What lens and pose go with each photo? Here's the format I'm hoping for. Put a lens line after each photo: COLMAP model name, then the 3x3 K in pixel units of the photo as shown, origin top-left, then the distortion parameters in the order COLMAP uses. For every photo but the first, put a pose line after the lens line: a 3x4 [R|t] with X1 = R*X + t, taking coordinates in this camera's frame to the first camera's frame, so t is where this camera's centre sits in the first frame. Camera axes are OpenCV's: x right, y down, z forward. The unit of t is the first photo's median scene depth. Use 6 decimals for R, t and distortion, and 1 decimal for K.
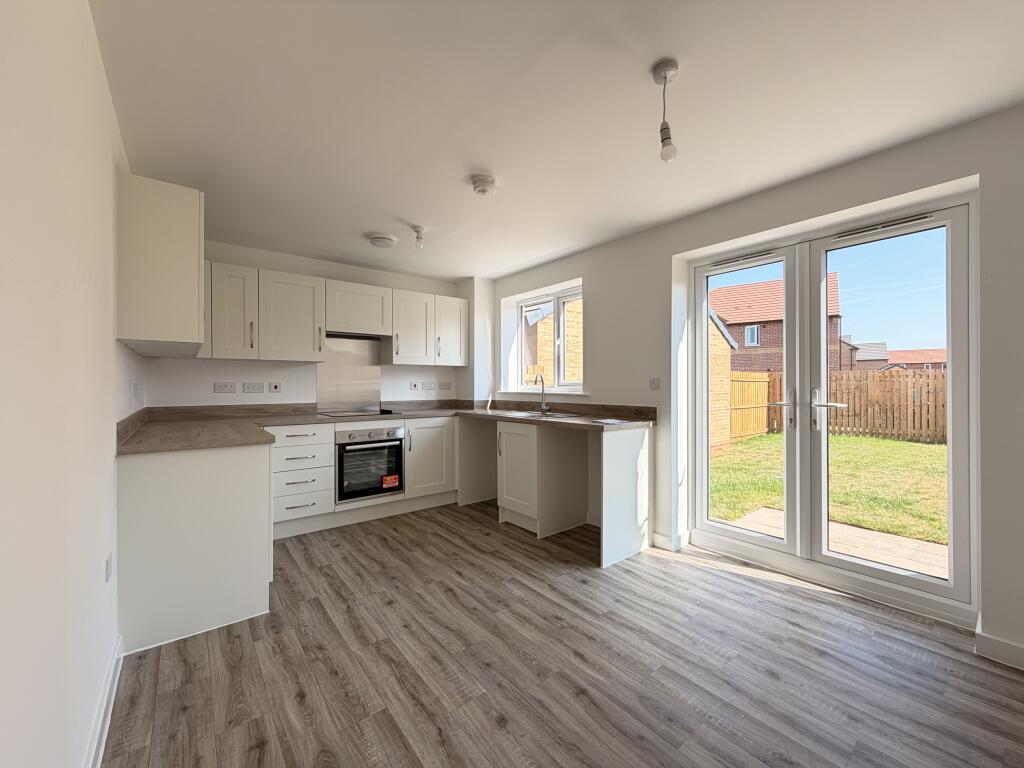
lens RADIAL K [[408.2, 0, 510.1], [0, 408.2, 384.5], [0, 0, 1]] dist [-0.001196, 0.000186]
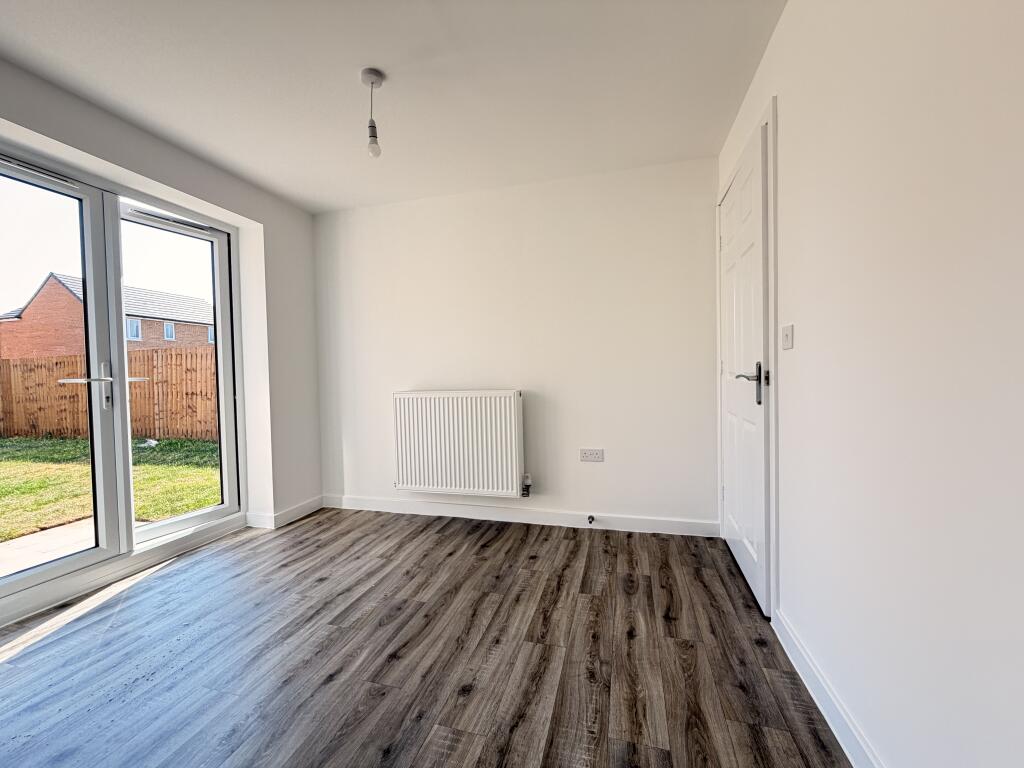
lens RADIAL K [[408.2, 0, 510.1], [0, 408.2, 384.5], [0, 0, 1]] dist [-0.001196, 0.000186]
pose [[-0.582117, -0.003234, 0.813098, -1.160838], [0.020354, 0.999621, 0.018547, 0.076014], [-0.812850, 0.027346, -0.581831, 1.724827]]
